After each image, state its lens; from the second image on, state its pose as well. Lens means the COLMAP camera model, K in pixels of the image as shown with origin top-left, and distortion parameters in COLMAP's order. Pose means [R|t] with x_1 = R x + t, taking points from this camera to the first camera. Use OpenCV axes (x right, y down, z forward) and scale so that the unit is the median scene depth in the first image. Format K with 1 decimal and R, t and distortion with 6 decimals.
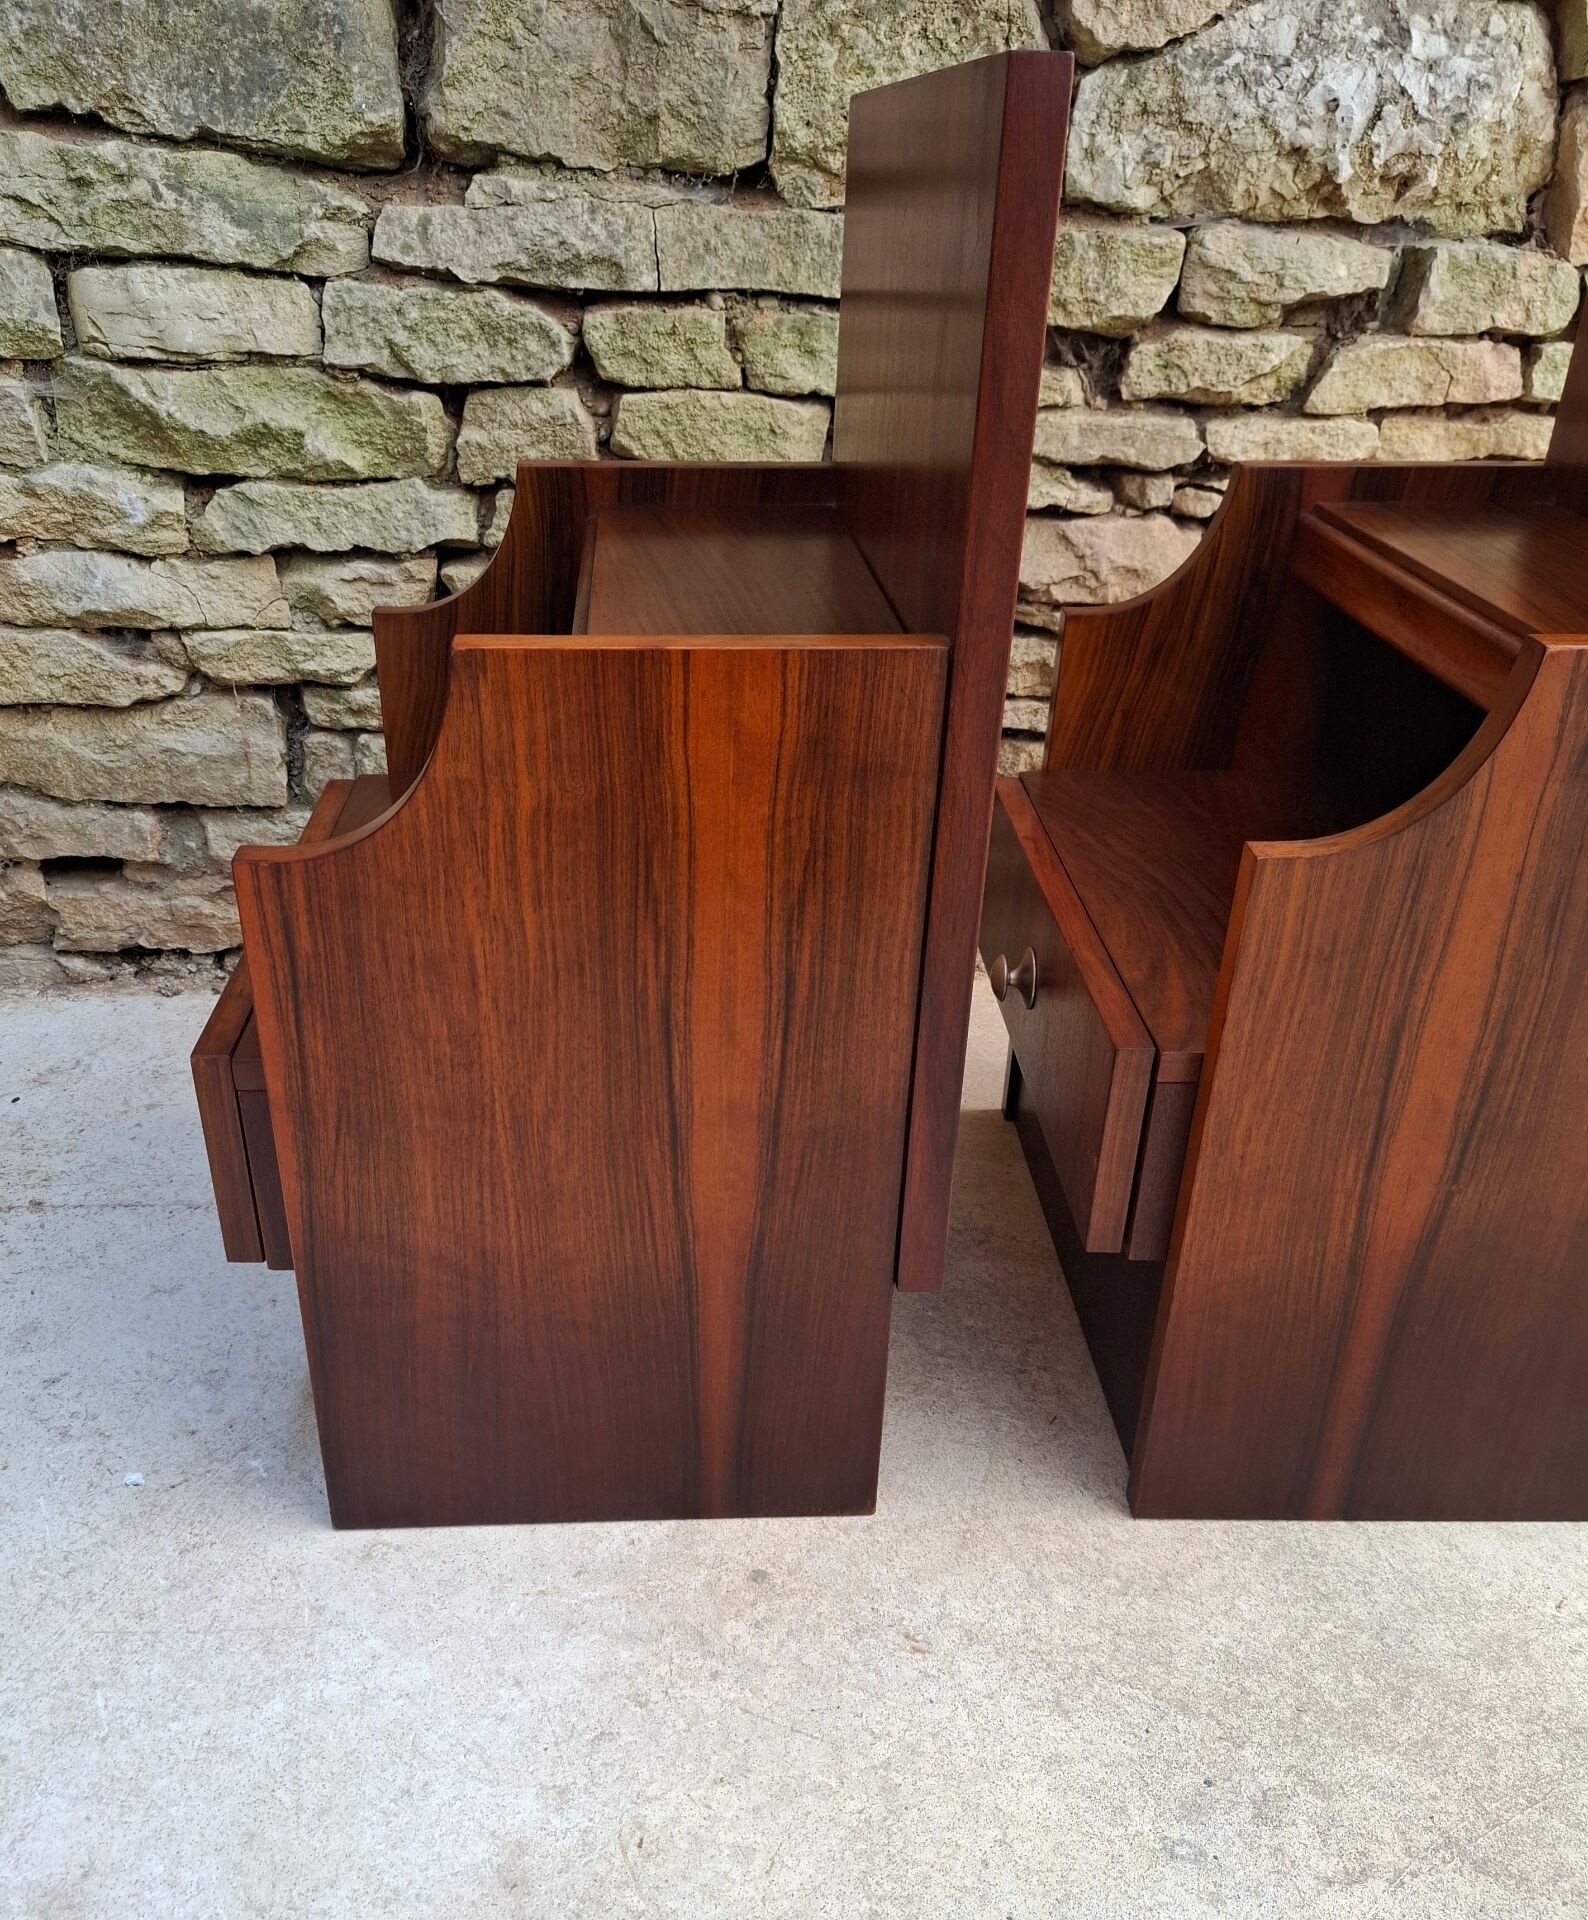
lens RADIAL K [[1604.2, 0, 720.2], [0, 1604.2, 1116.7], [0, 0, 1]] dist [0.019953, -0.018954]
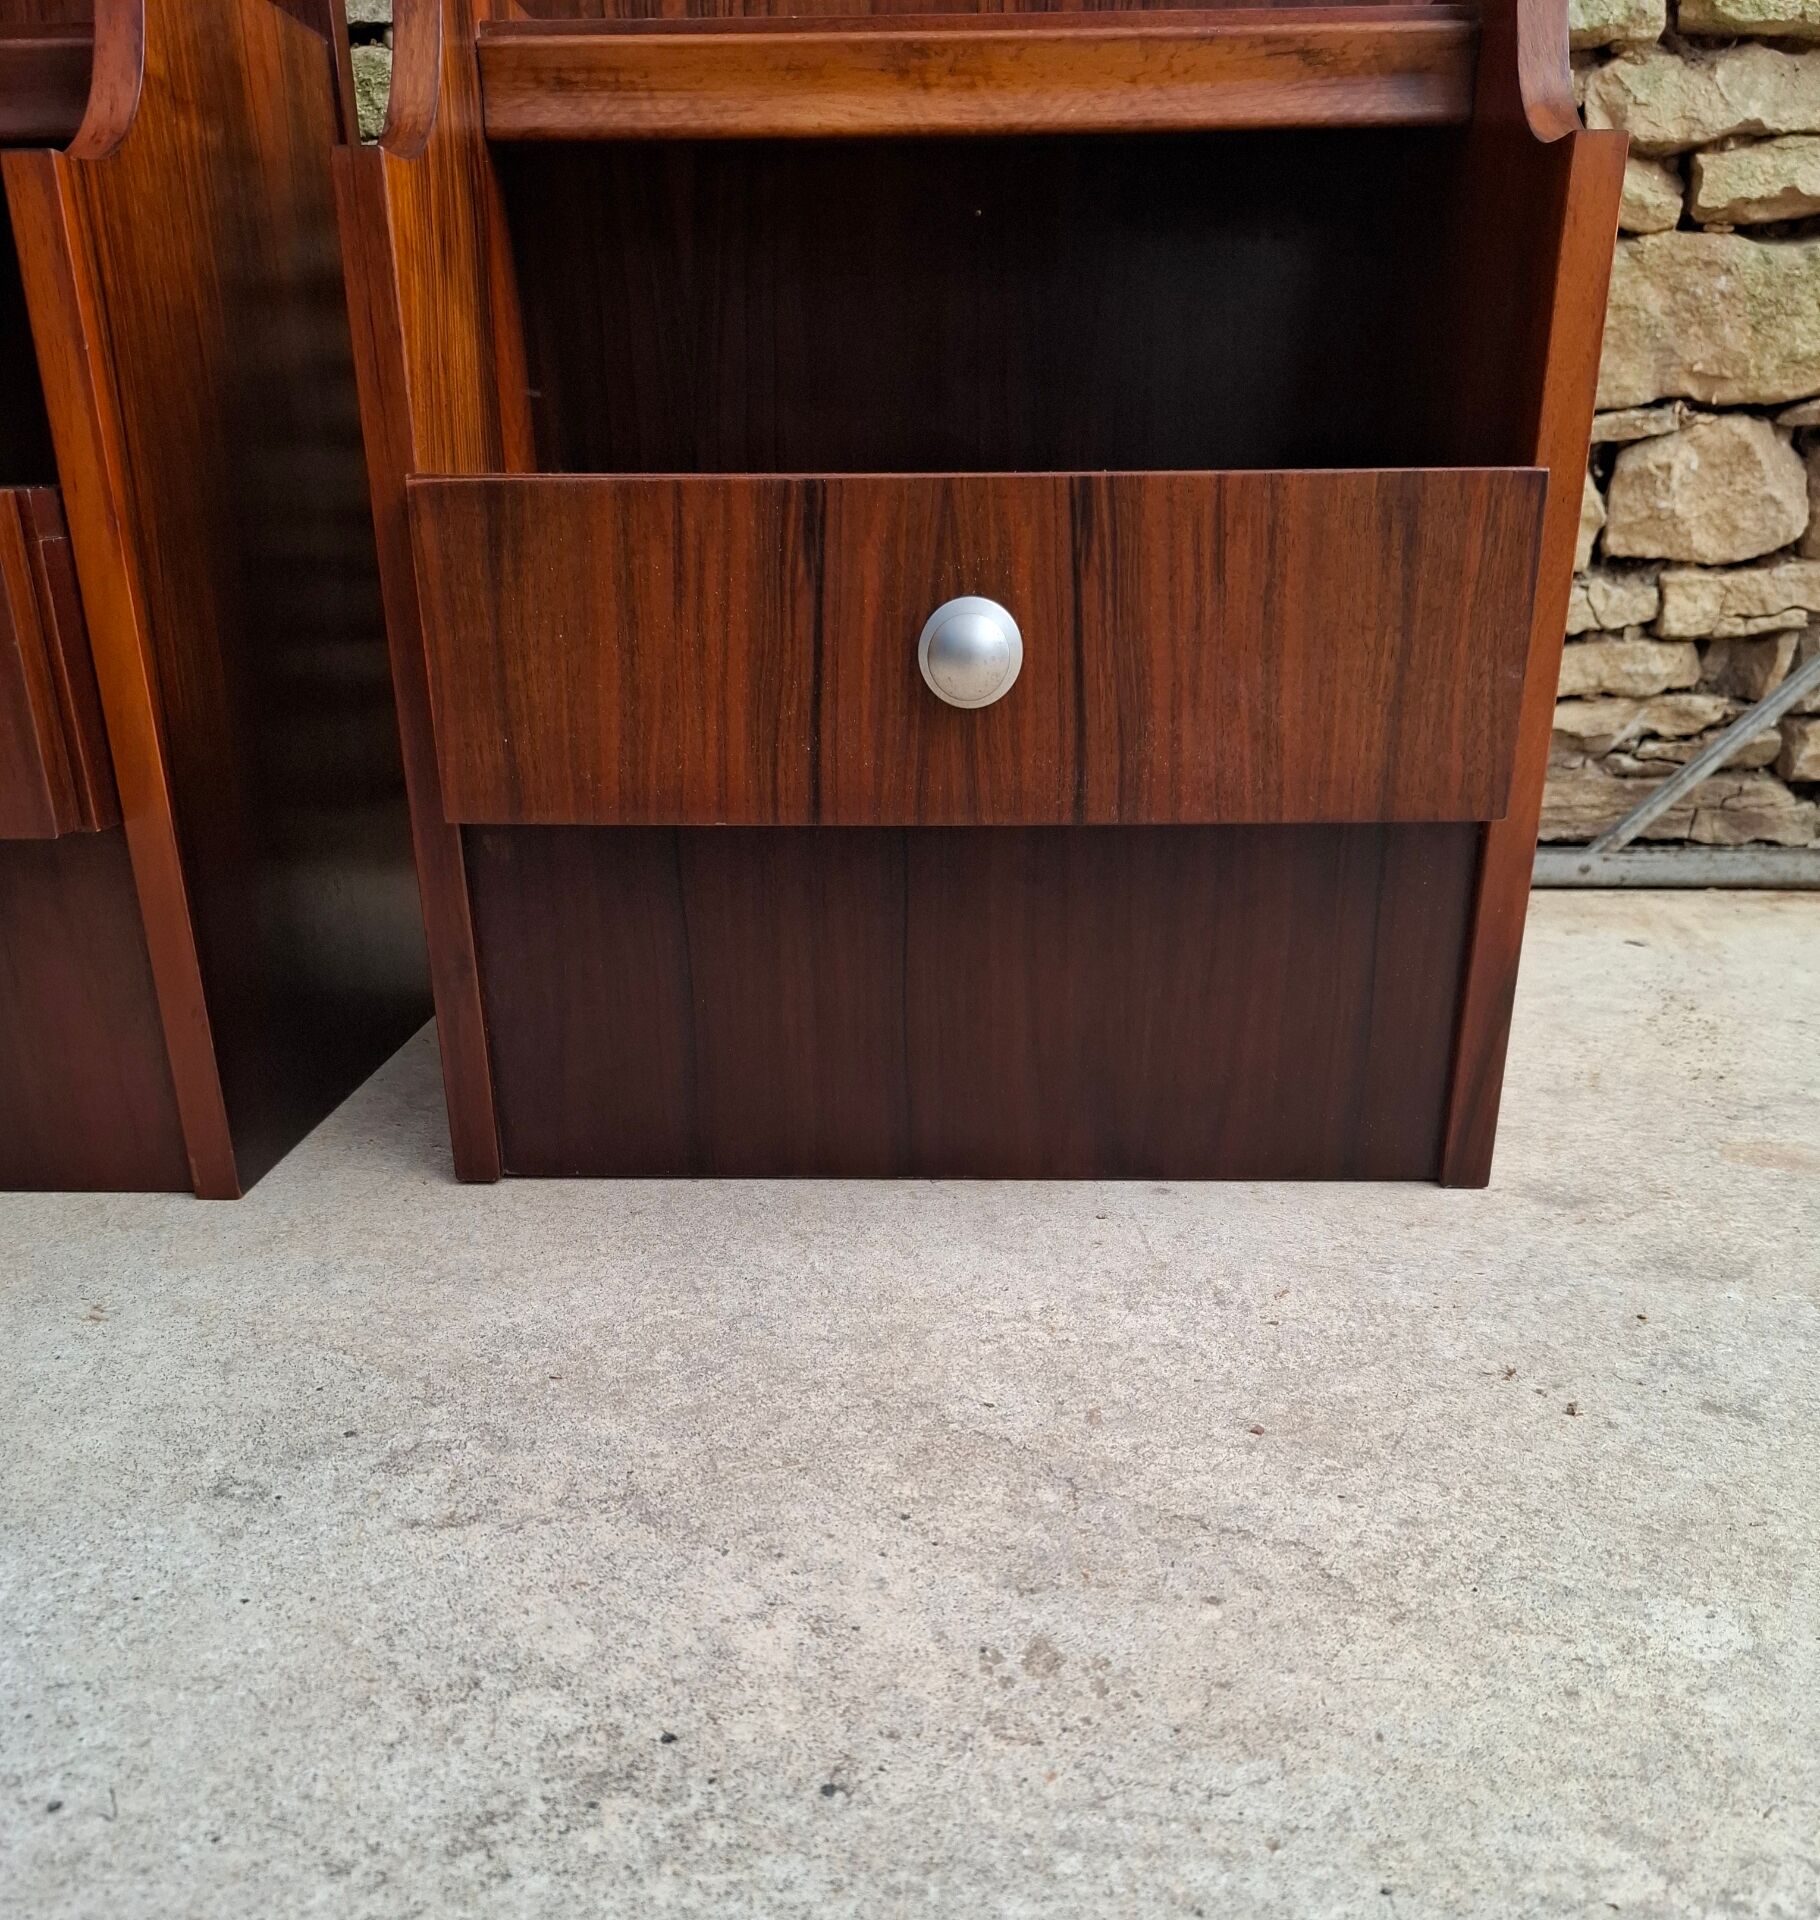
lens RADIAL K [[1693.8, 0, 918.1], [0, 1693.8, 1203.4], [0, 0, 1]] dist [0.122713, -0.195093]
pose [[0.996012, 0.020471, -0.086845, 0.402246], [-0.032273, 0.990078, -0.136759, 0.267988], [0.083184, 0.139017, 0.986790, 0.176041]]
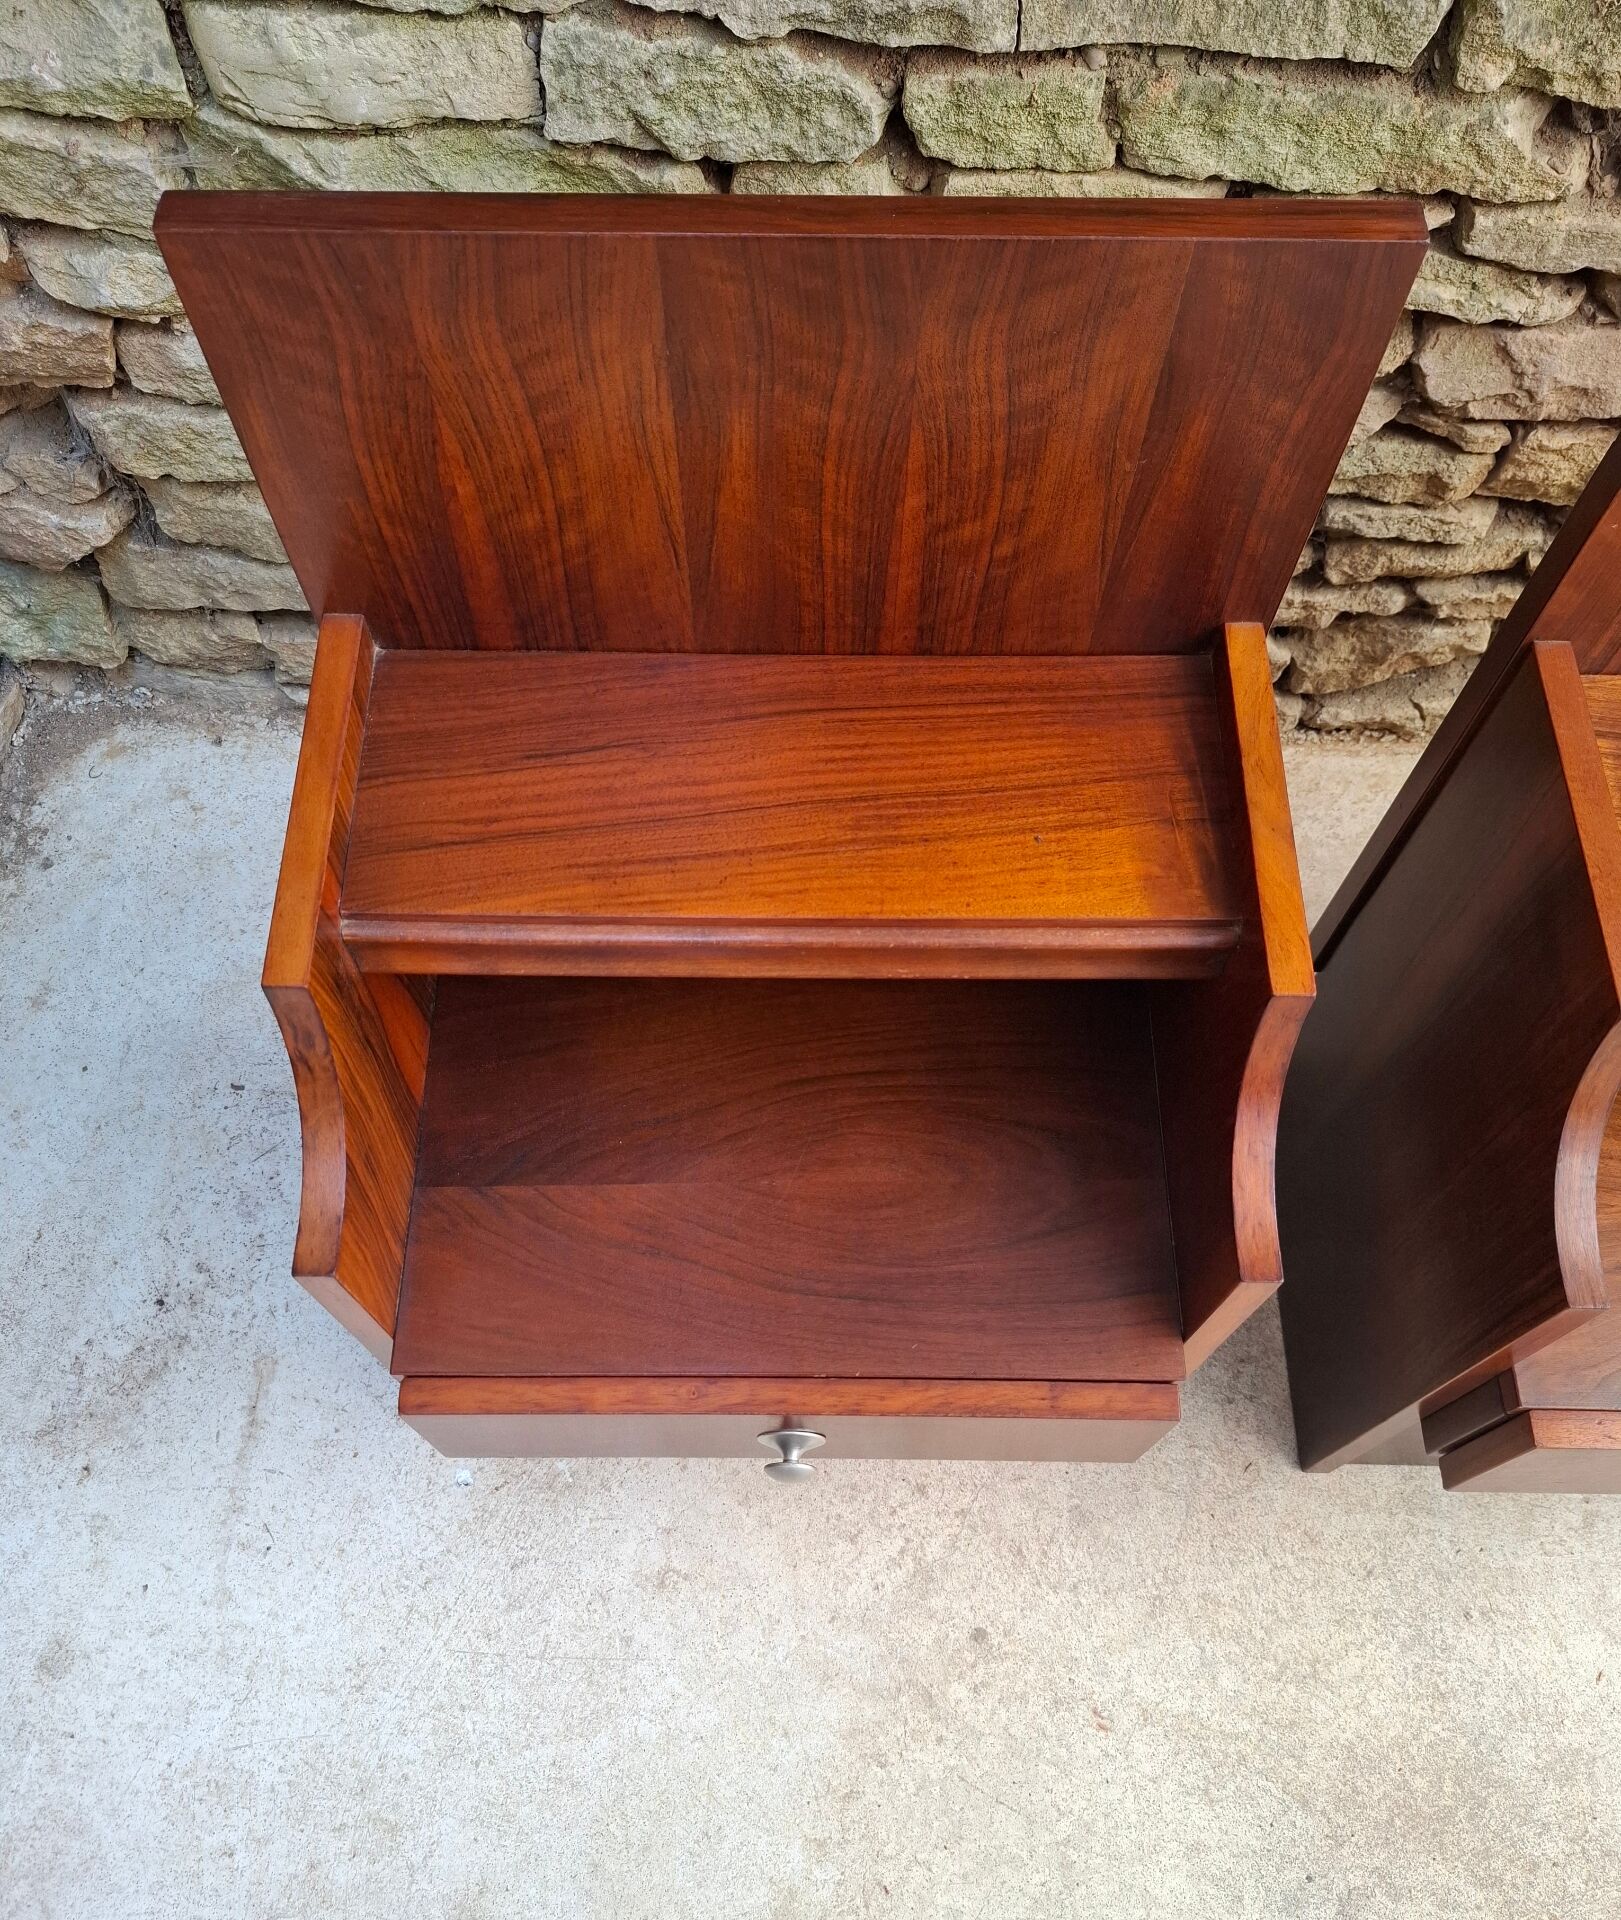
lens RADIAL K [[1511.2, 0, 808.4], [0, 1511.2, 1083.1], [0, 0, 1]] dist [0.069889, -0.082057]
pose [[0.996571, 0.075650, -0.033531, -0.074277], [-0.043170, 0.821022, 0.569262, -0.537717], [0.070594, -0.565862, 0.821472, 0.202406]]
